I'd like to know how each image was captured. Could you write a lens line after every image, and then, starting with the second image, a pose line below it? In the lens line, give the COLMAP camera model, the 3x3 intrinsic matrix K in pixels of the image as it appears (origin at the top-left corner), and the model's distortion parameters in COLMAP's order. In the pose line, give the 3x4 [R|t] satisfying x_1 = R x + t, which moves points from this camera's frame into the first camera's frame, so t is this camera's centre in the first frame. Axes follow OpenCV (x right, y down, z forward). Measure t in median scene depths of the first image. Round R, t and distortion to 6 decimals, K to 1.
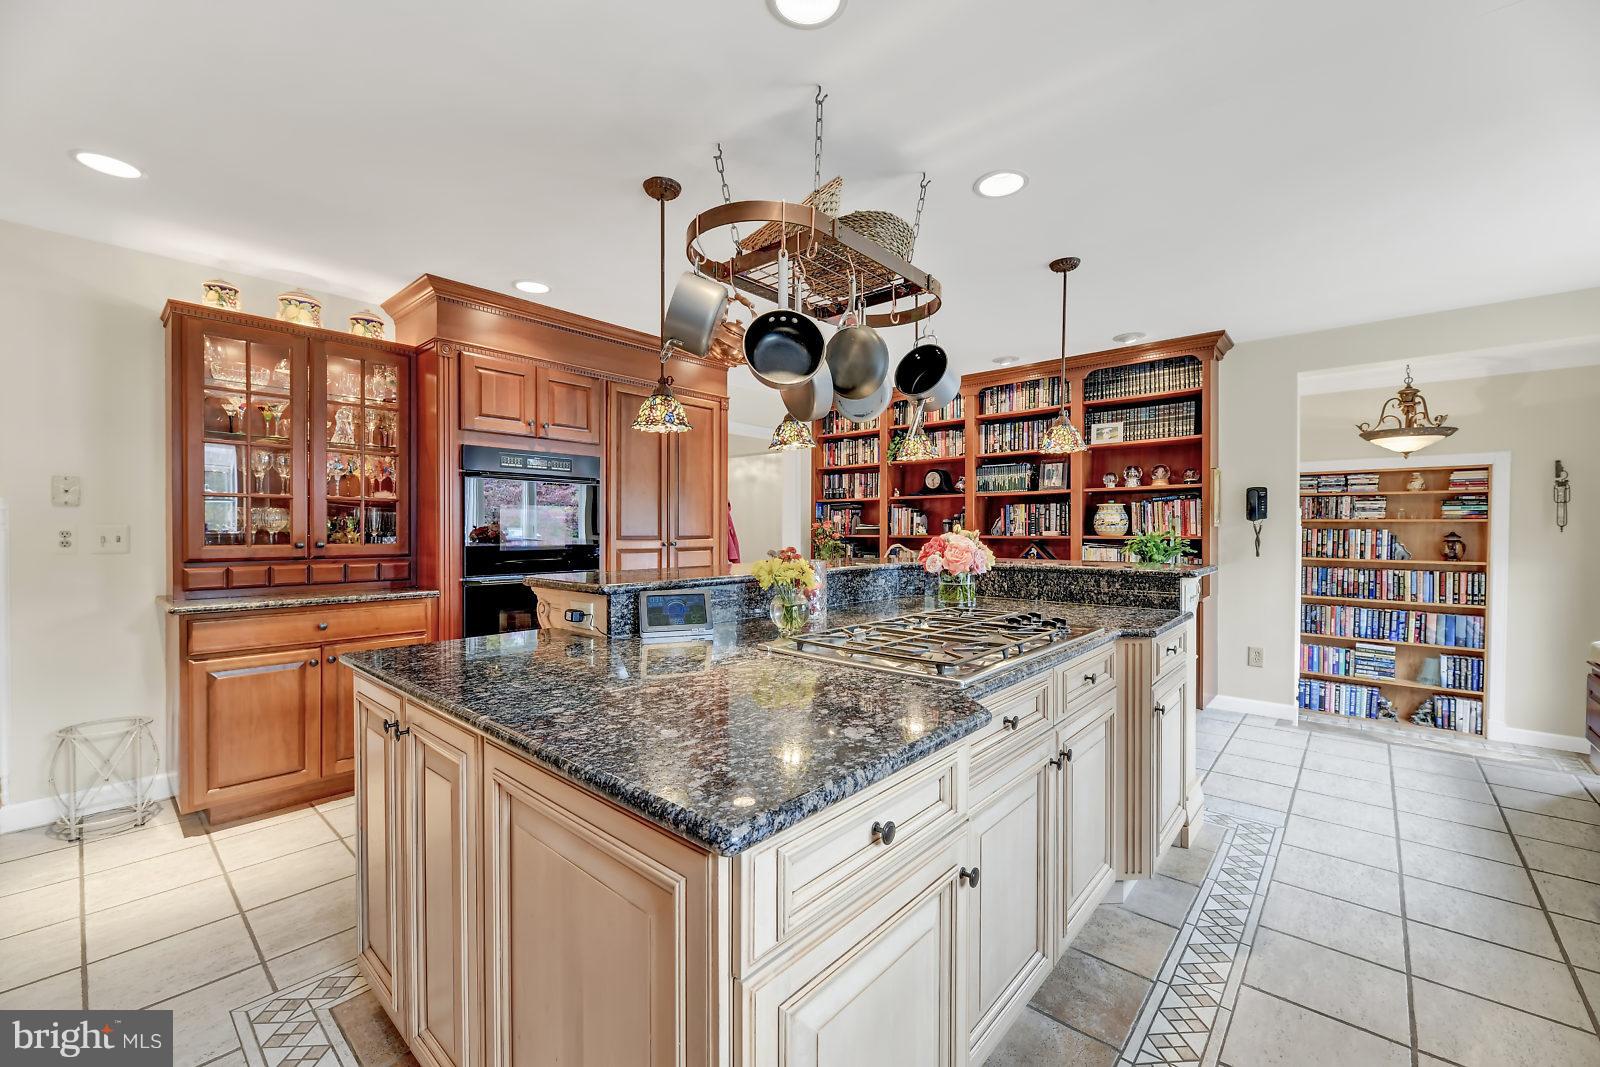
lens RADIAL K [[647.1, 0, 798.1], [0, 647.1, 534.5], [0, 0, 1]] dist [-0.002606, -0.000169]
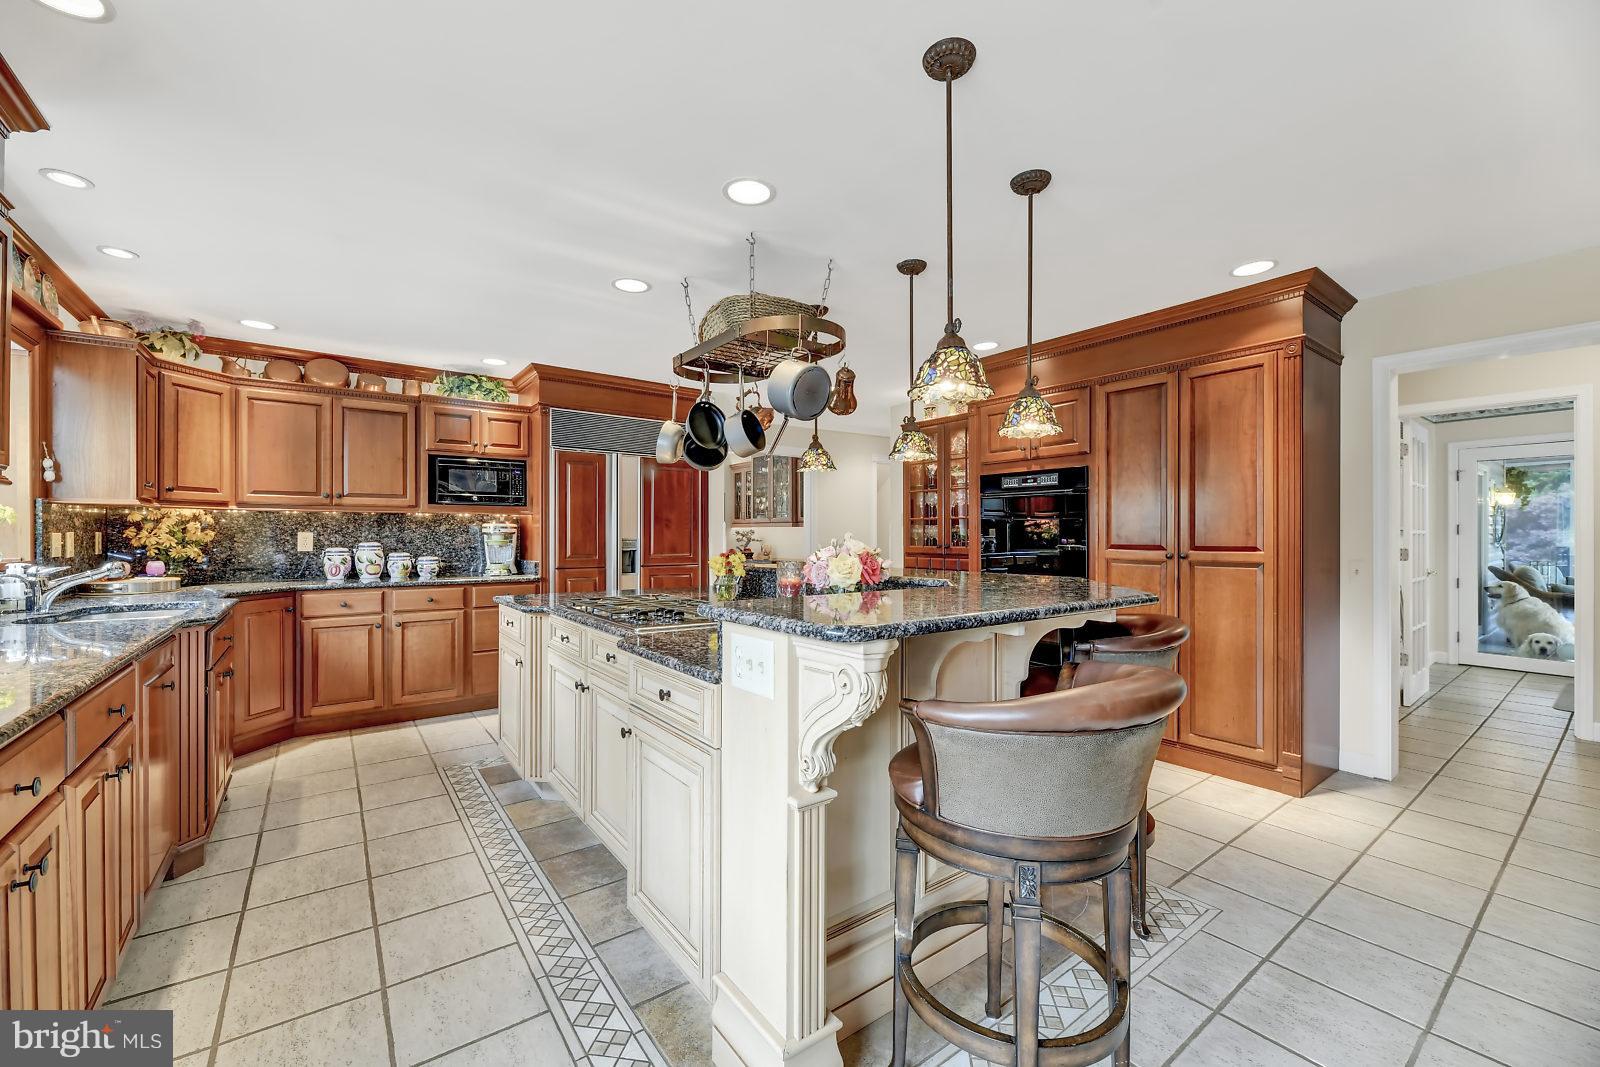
lens RADIAL K [[647.1, 0, 802.0], [0, 647.1, 535.4], [0, 0, 1]] dist [-0.002606, -0.000169]
pose [[-0.209011, -0.000931, -0.977913, 1.405580], [-0.007745, 0.999970, 0.000704, -0.016022], [0.977883, 0.007721, -0.209012, 1.429535]]
